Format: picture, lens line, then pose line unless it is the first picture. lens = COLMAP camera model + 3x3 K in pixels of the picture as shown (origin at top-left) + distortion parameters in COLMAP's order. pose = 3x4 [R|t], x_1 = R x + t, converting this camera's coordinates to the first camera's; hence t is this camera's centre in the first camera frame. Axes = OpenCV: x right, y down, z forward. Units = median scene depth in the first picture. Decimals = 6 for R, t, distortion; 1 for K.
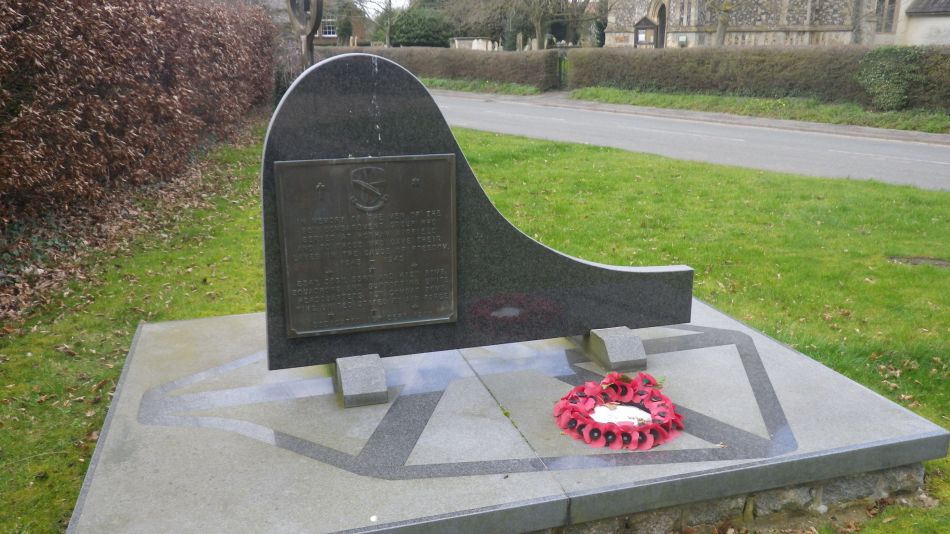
lens RADIAL K [[824.7, 0, 474.9], [0, 824.7, 267.0], [0, 0, 1]] dist [0.003407, 0.003041]
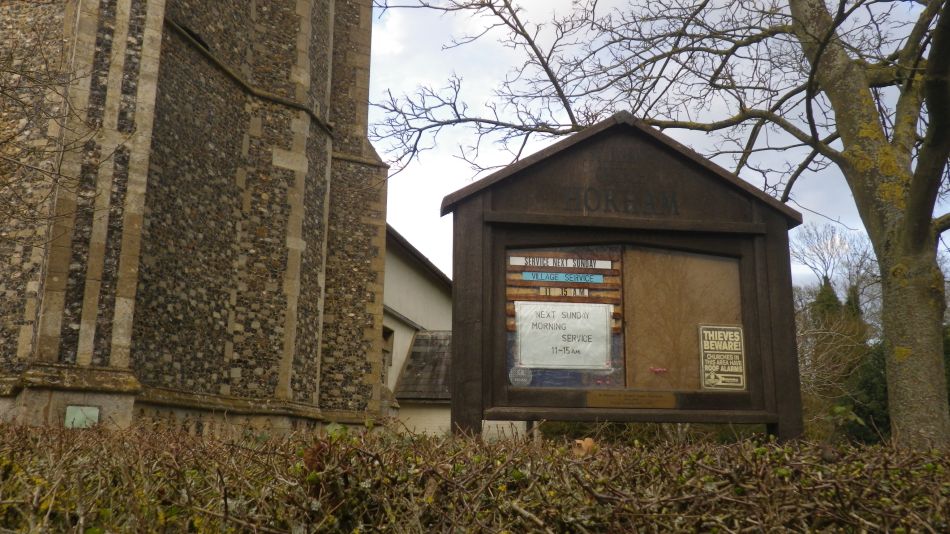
lens RADIAL K [[824.7, 0, 474.9], [0, 824.7, 267.9], [0, 0, 1]] dist [0.003407, 0.003041]
pose [[0.506882, 0.212453, 0.835425, 0.100159], [0.204636, 0.911792, -0.356034, -0.199342], [-0.837374, 0.351425, 0.418695, 0.757162]]
